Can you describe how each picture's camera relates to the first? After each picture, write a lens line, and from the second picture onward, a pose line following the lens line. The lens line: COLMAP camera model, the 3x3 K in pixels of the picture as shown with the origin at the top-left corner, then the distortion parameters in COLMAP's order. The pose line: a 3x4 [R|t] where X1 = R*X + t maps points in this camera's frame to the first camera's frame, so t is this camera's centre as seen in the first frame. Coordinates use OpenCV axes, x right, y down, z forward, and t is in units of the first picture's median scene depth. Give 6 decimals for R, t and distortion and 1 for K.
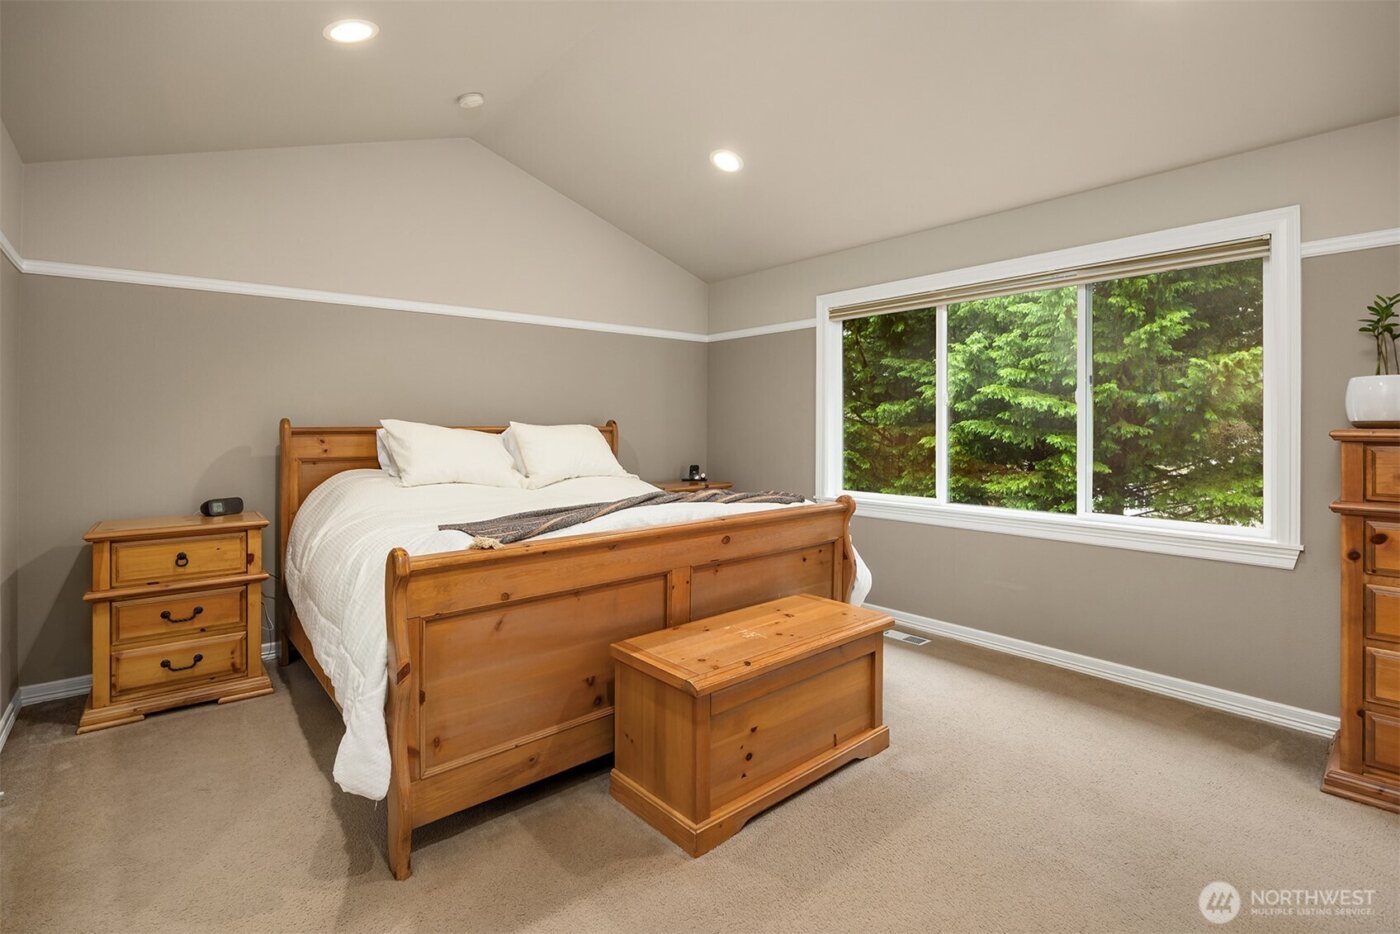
lens RADIAL K [[641.3, 0, 701.8], [0, 641.3, 444.9], [0, 0, 1]] dist [-0.021548, 0.000631]
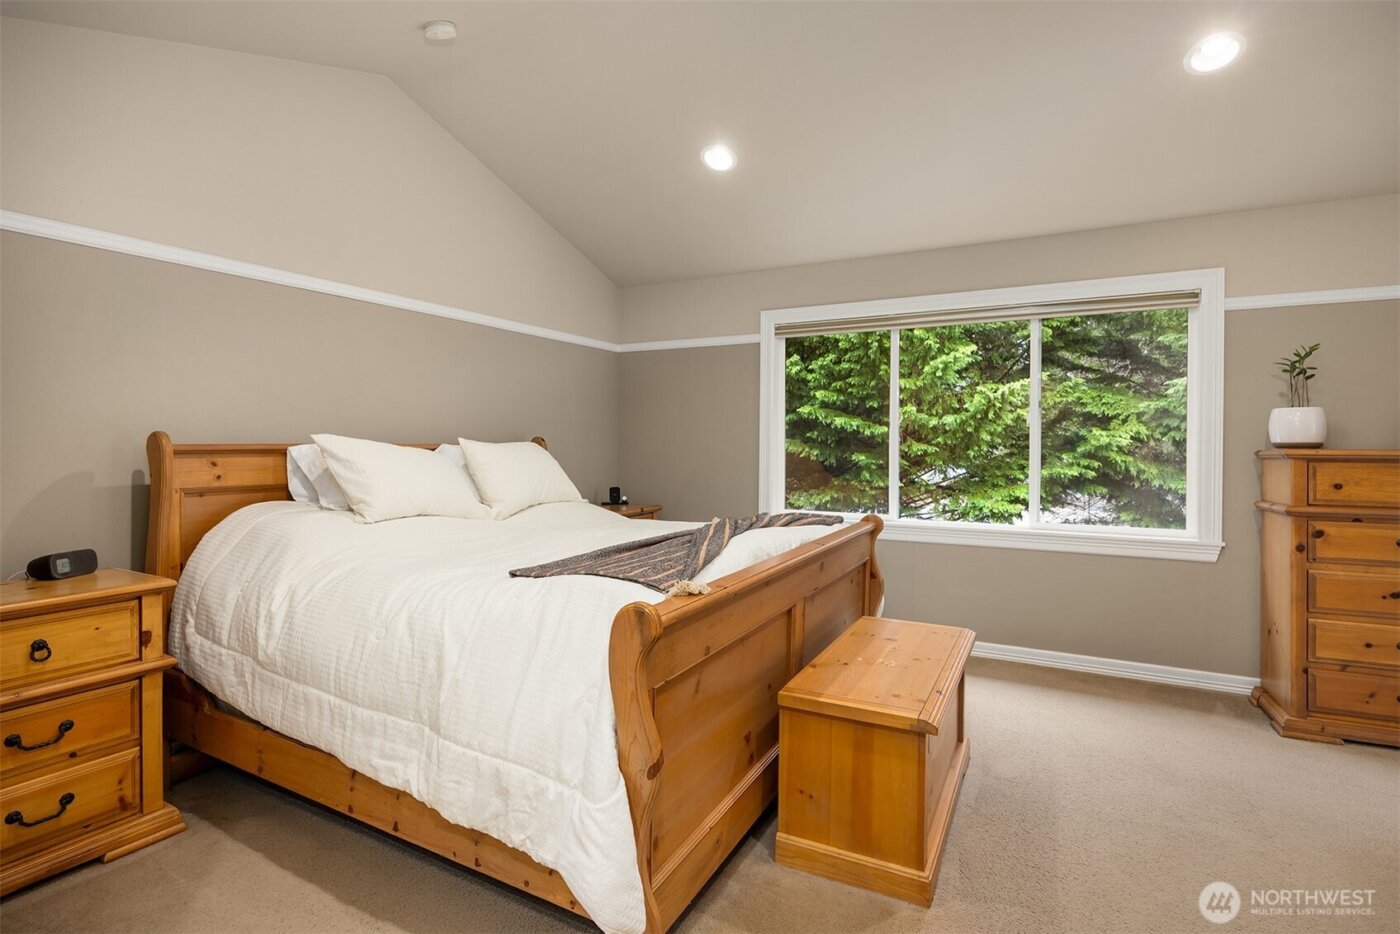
lens RADIAL K [[665.6, 0, 700.0], [0, 665.6, 467.0], [0, 0, 1]] dist [-0.013726, -0.000320]
pose [[0.933619, -0.008869, 0.358157, -0.390104], [0.006758, 0.999952, 0.007145, -0.004367], [-0.358203, -0.004250, 0.933634, 0.126314]]
